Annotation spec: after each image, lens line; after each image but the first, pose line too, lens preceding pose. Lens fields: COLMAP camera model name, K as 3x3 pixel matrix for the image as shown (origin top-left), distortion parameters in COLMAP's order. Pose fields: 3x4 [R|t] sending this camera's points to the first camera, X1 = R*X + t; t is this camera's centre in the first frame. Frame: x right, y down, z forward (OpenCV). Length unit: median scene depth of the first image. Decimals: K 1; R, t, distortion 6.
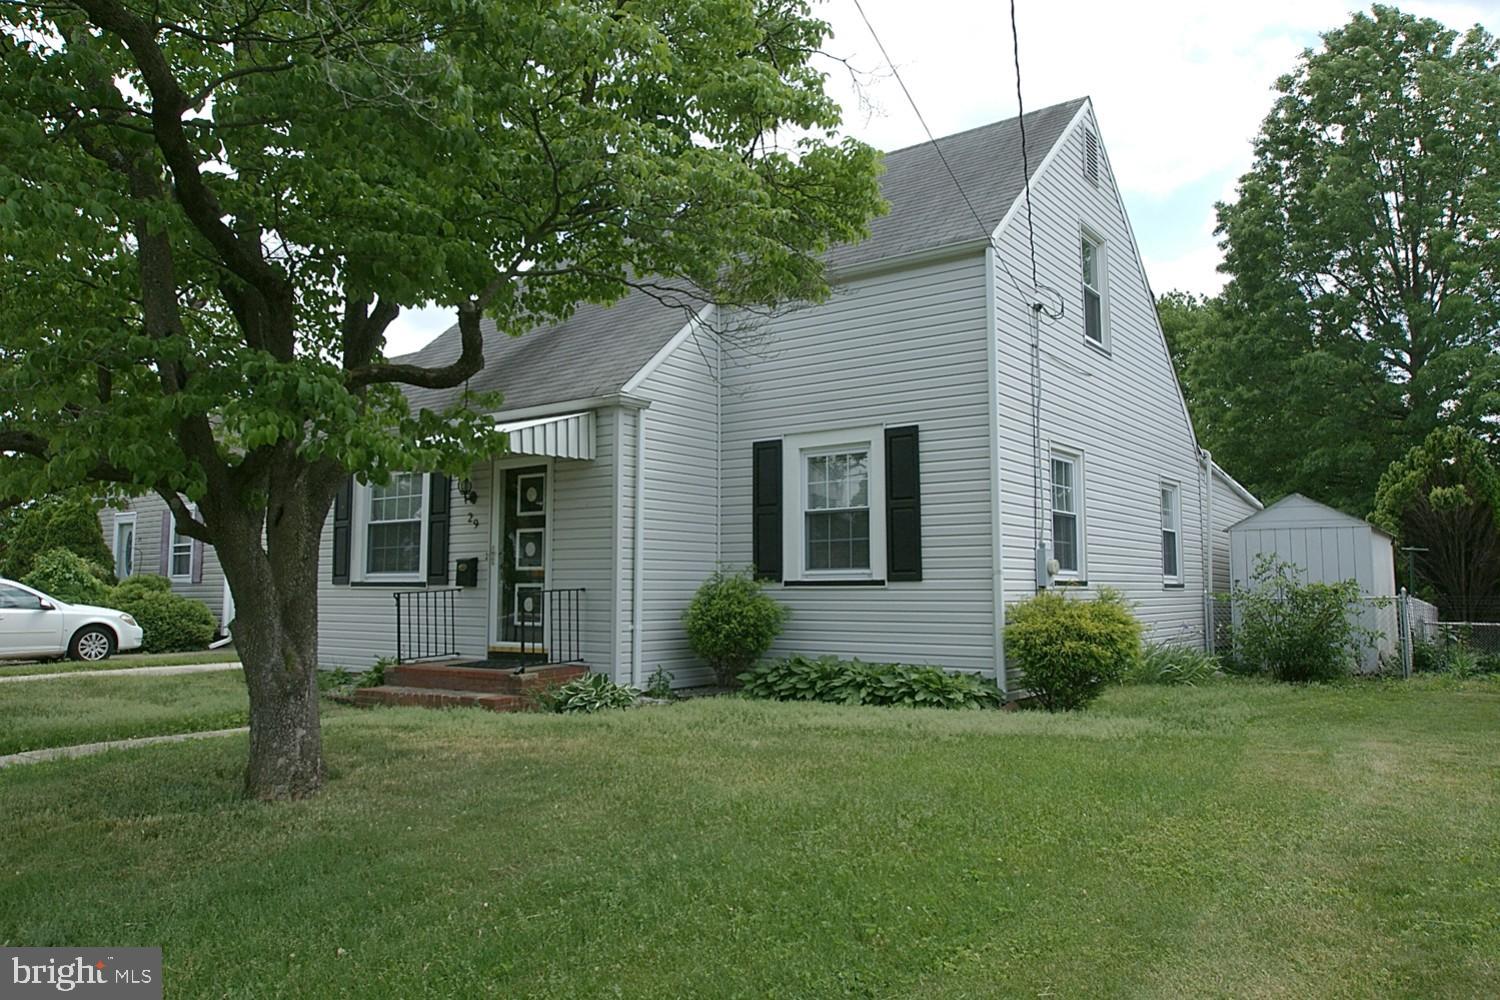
lens RADIAL K [[1064.8, 0, 750.0], [0, 1064.8, 500.0], [0, 0, 1]] dist [-0.046370, 0.001009]
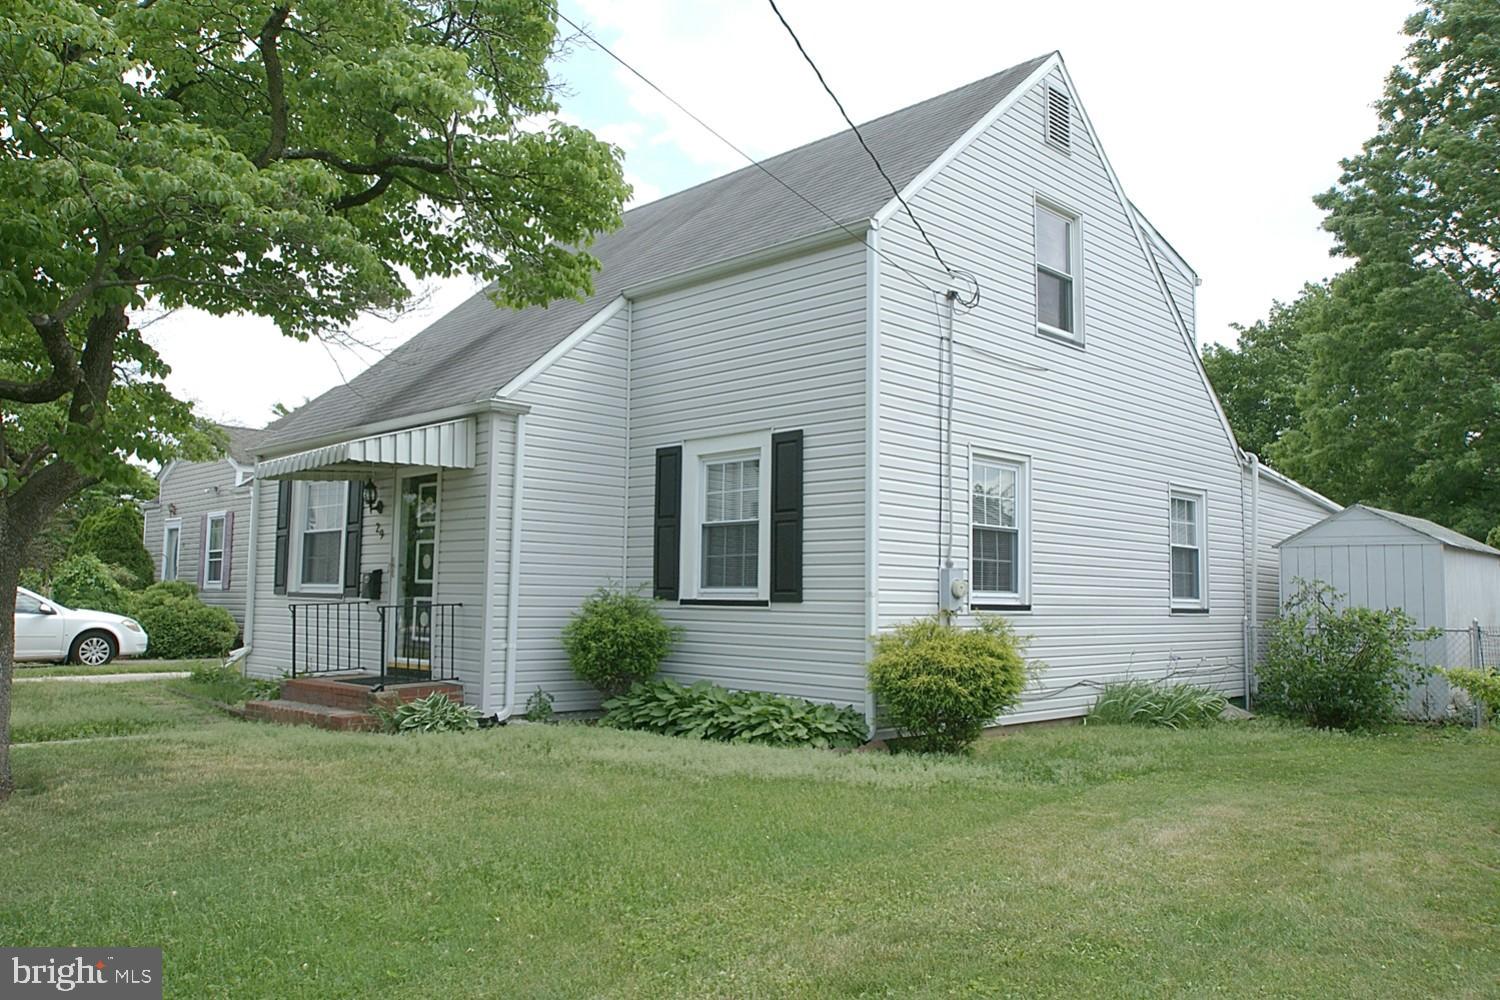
lens RADIAL K [[1136.6, 0, 750.0], [0, 1136.6, 500.0], [0, 0, 1]] dist [-0.017452, -0.002876]
pose [[0.986910, 0.002840, -0.161245, 0.251745], [-0.003501, 0.999987, -0.003814, -0.006230], [0.161232, 0.004329, 0.986907, 0.036843]]
